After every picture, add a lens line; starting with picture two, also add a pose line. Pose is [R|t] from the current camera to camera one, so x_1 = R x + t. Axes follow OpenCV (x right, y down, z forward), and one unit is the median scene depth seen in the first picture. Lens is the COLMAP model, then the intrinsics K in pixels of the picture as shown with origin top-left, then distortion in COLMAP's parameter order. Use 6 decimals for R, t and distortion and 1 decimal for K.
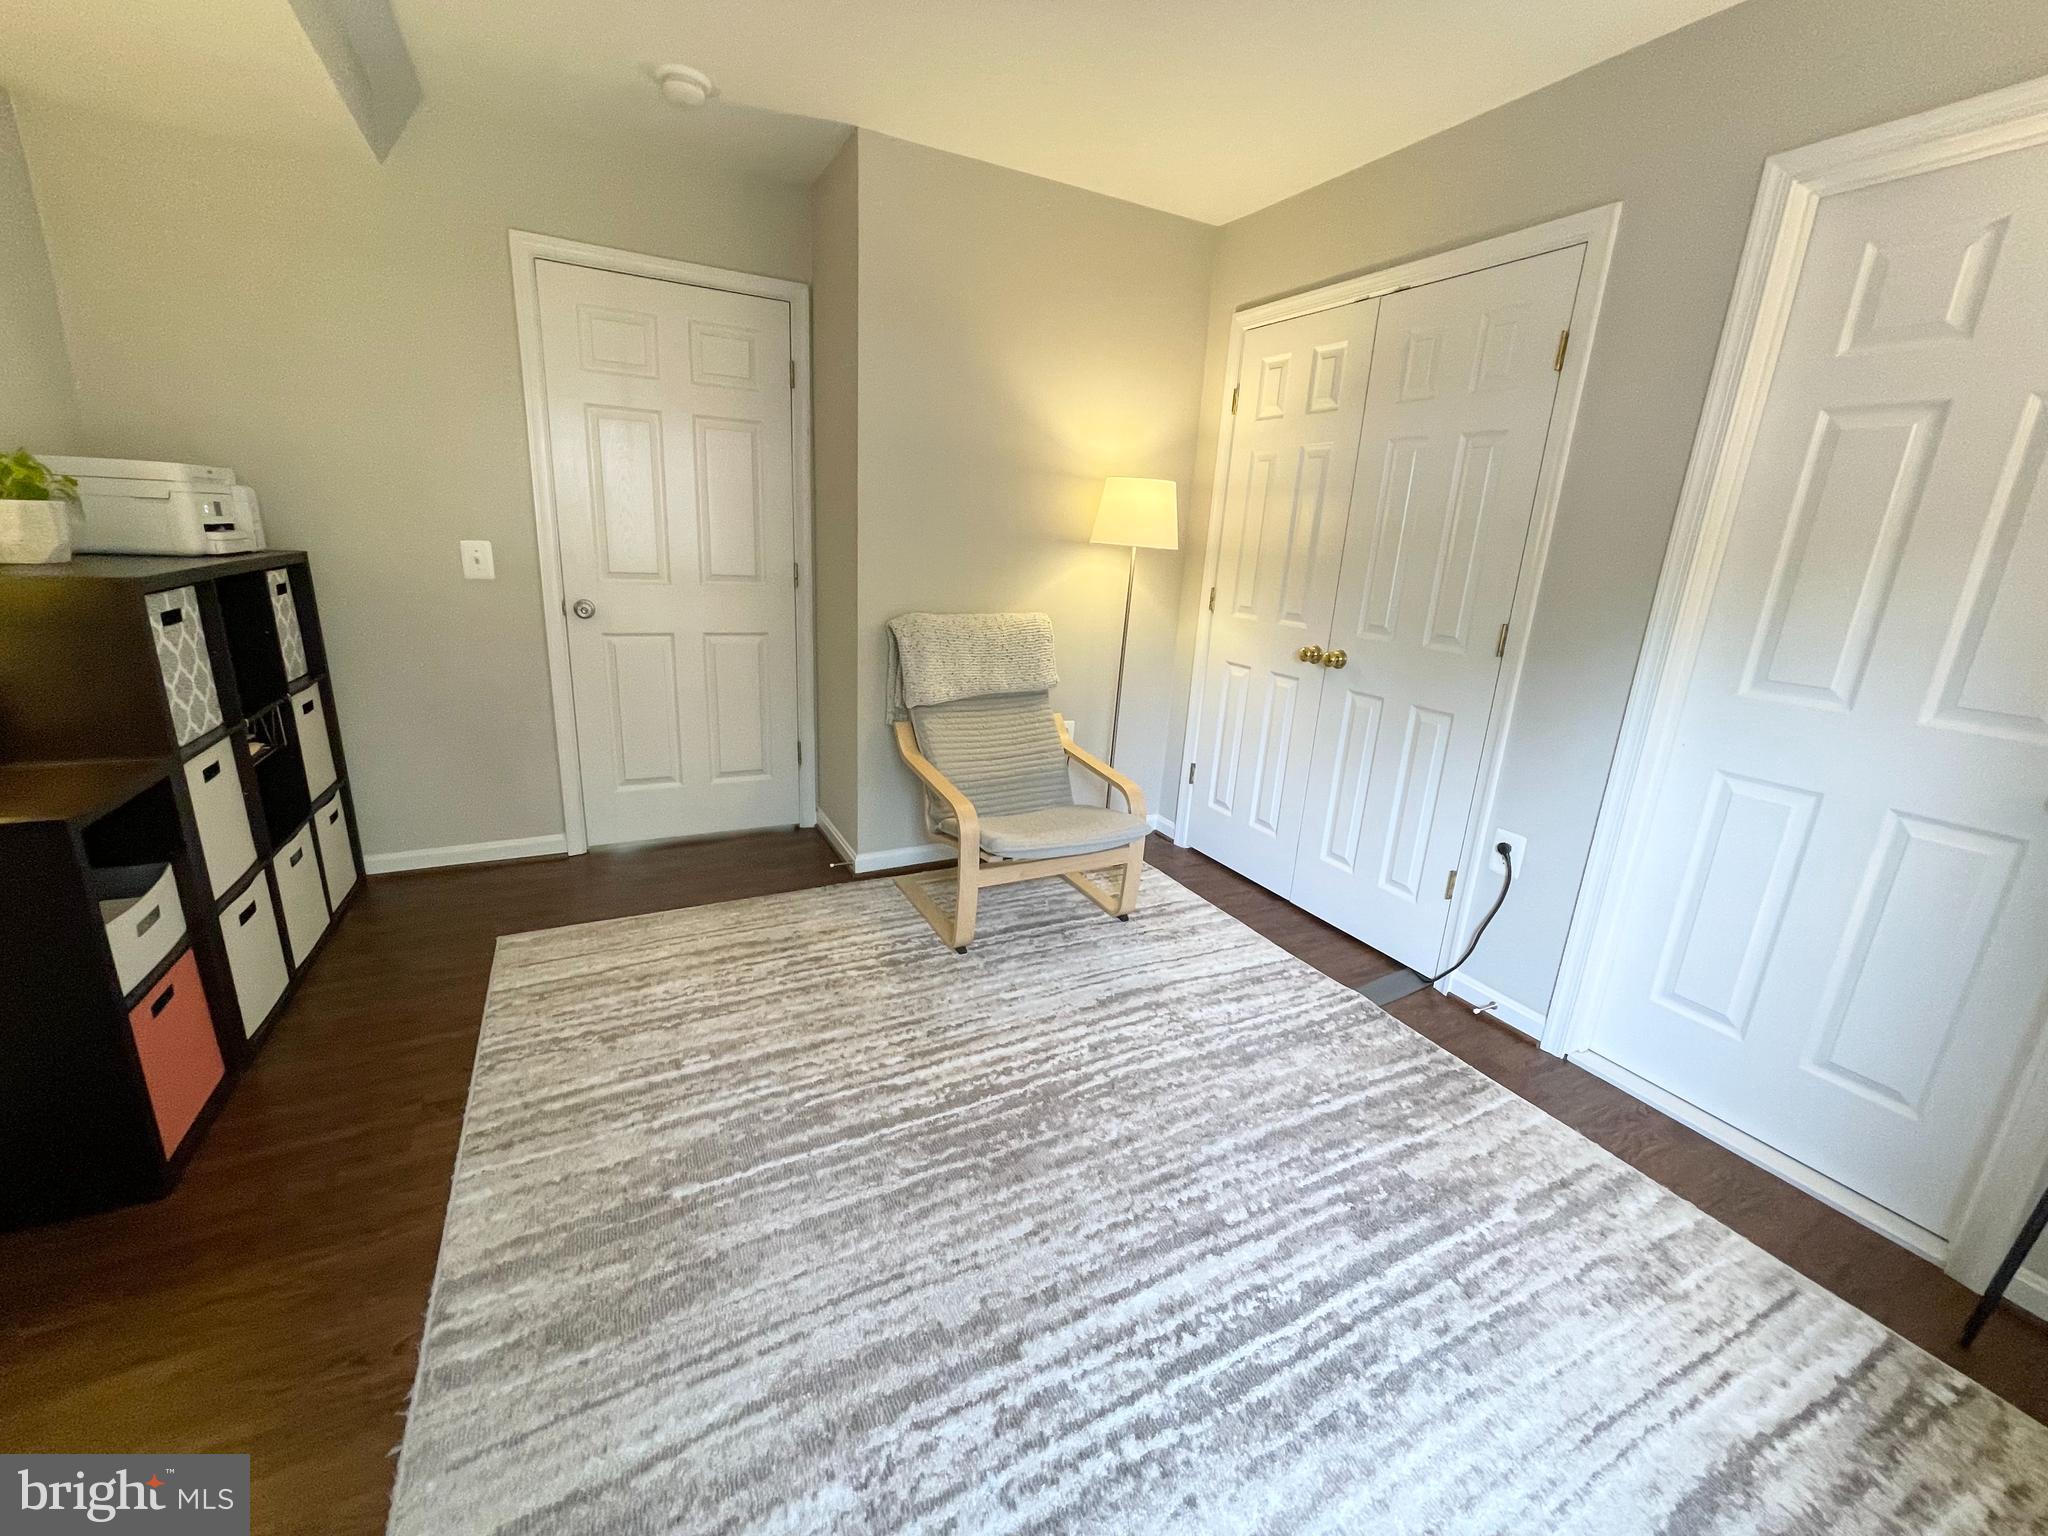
lens RADIAL K [[825.0, 0, 1027.7], [0, 825.0, 761.3], [0, 0, 1]] dist [-0.004294, 0.002330]
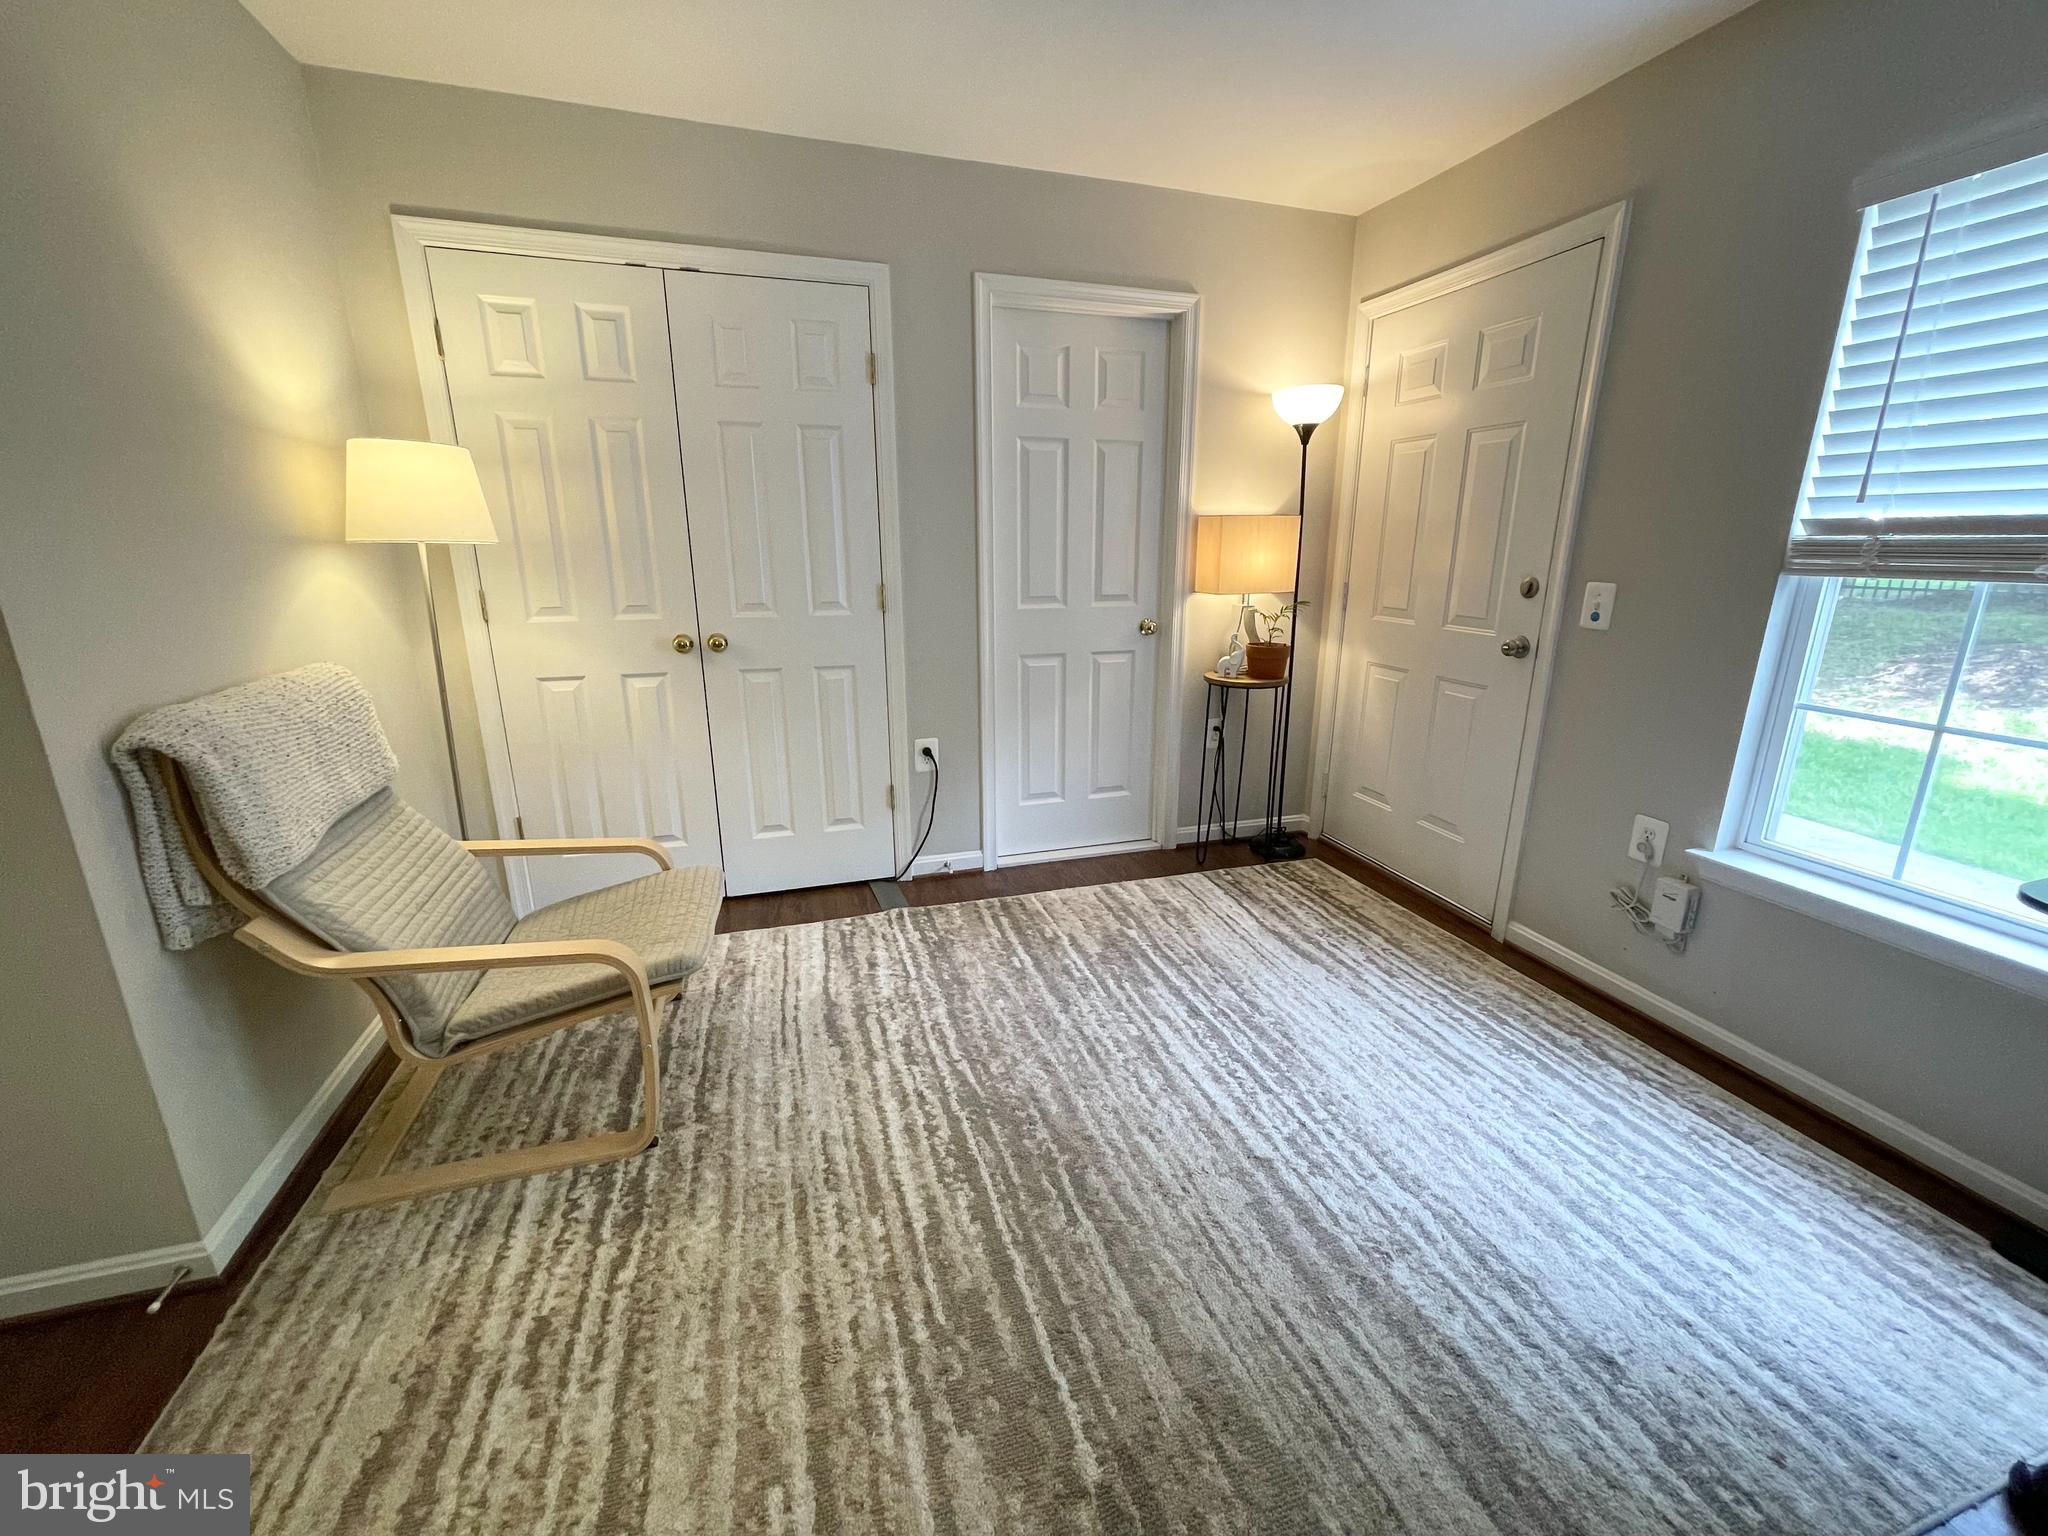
lens RADIAL K [[827.5, 0, 1027.4], [0, 827.5, 760.3], [0, 0, 1]] dist [-0.005606, 0.002734]
pose [[0.176104, -0.309152, 0.934566, -0.770011], [0.269716, 0.928224, 0.256230, -0.213366], [-0.946700, 0.206945, 0.246847, 0.627228]]
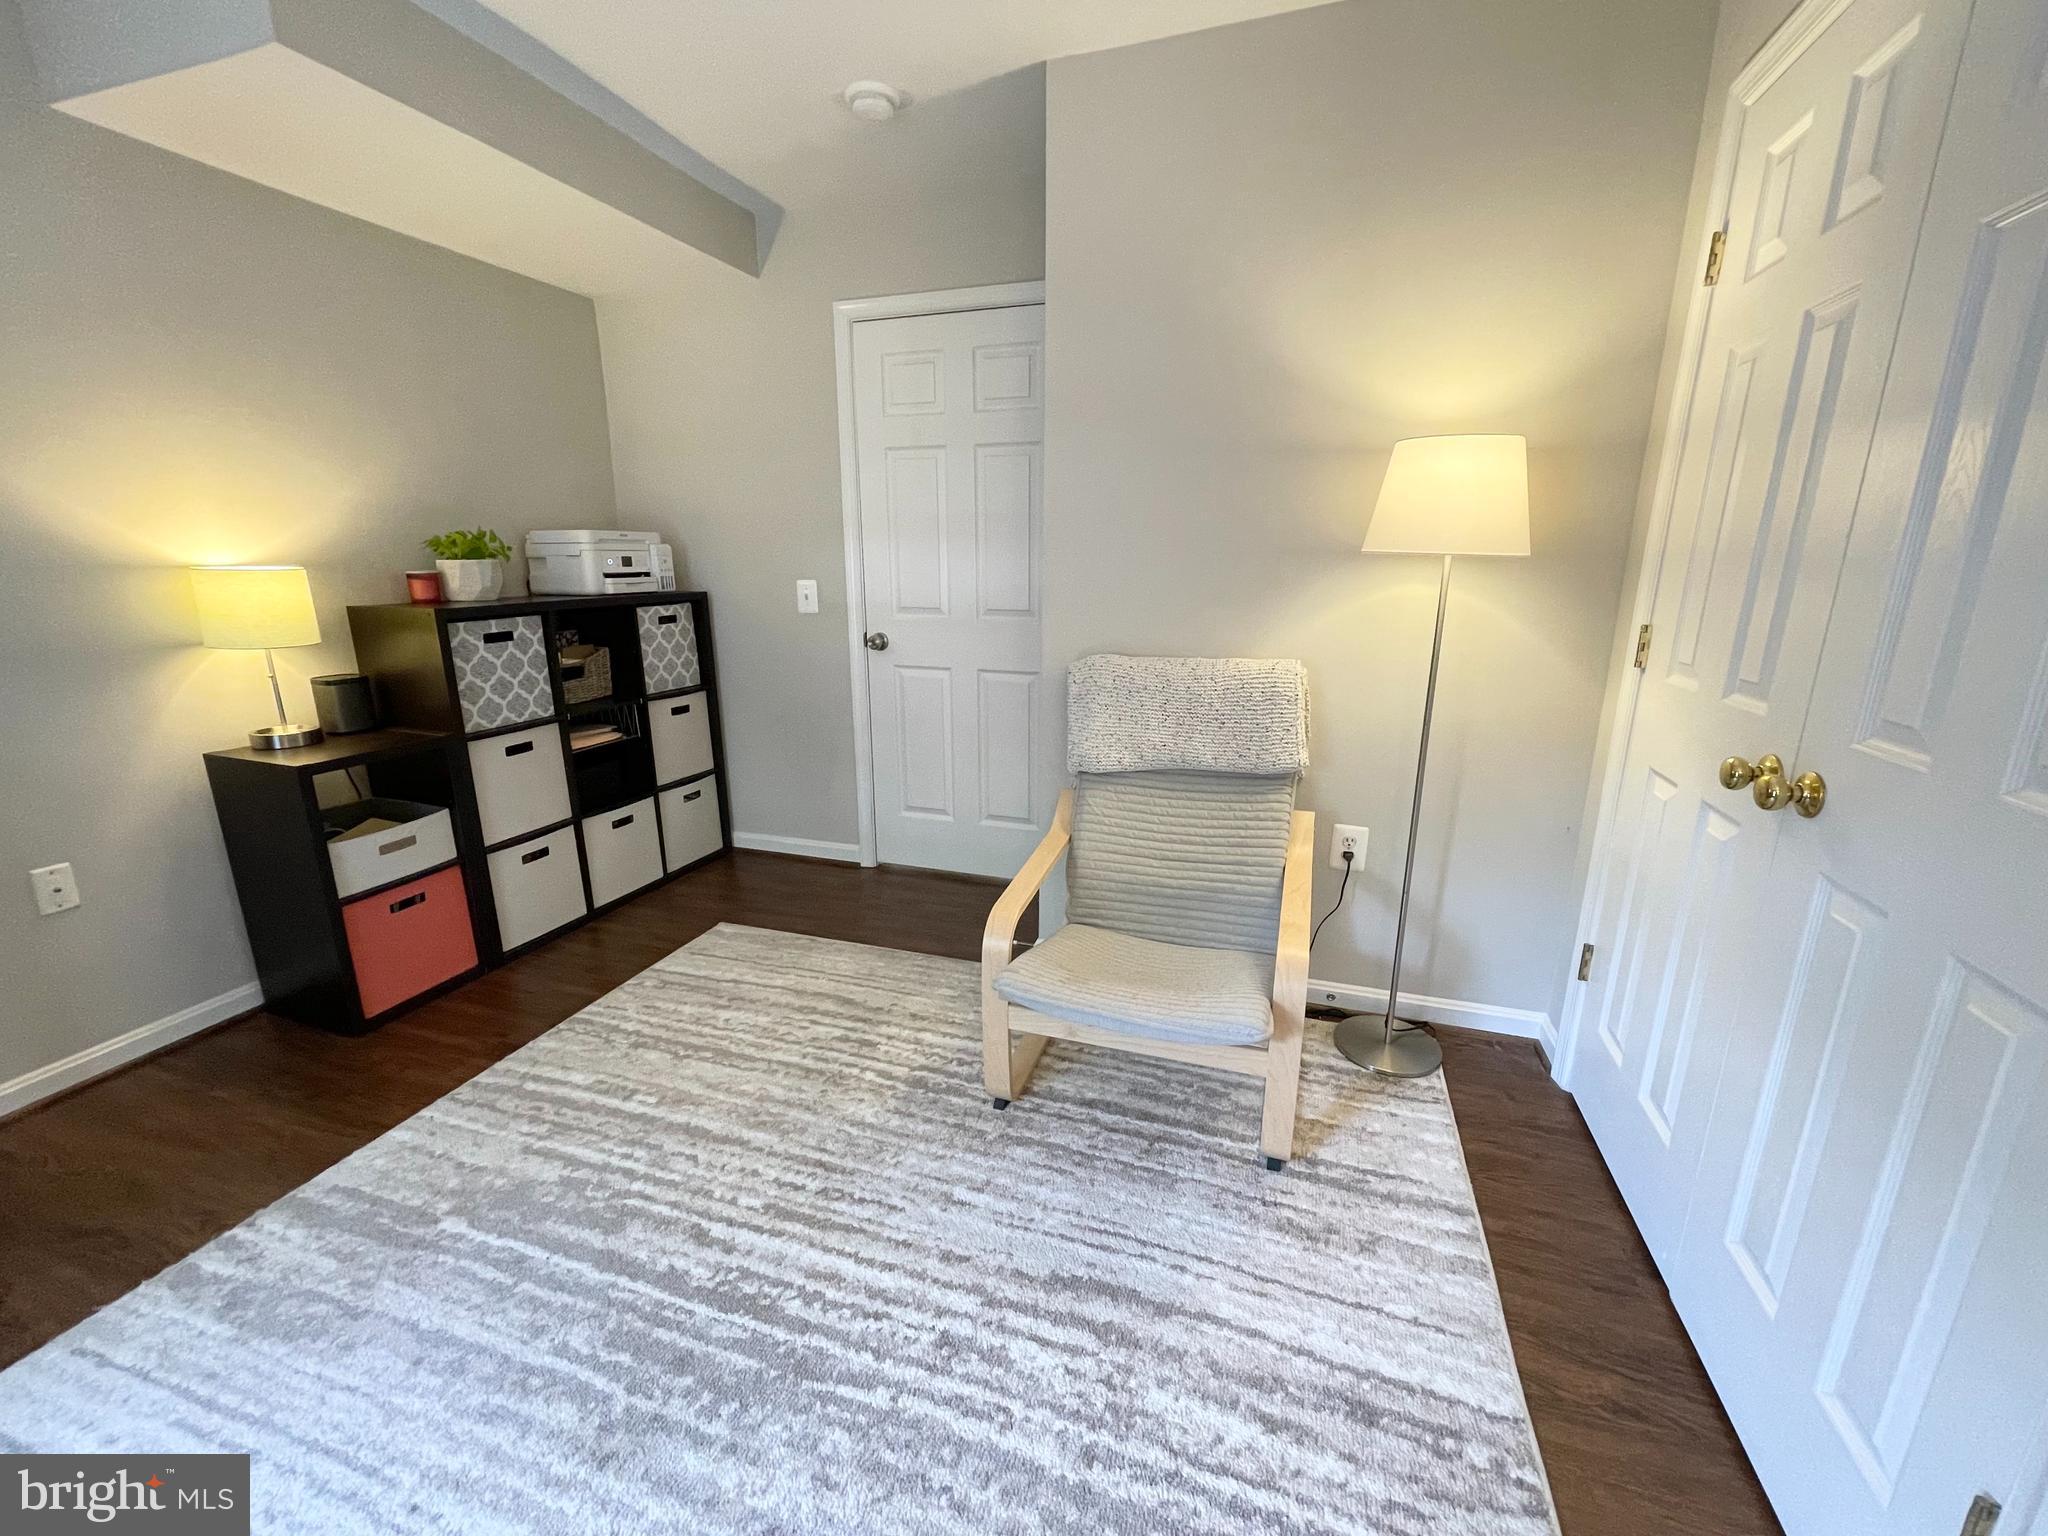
lens RADIAL K [[827.5, 0, 1027.4], [0, 827.5, 760.3], [0, 0, 1]] dist [-0.005606, 0.002734]
pose [[0.692305, 0.122981, -0.711048, 0.577792], [-0.159329, 0.987102, 0.015598, -0.123484], [0.703795, 0.102492, 0.702970, 0.620808]]
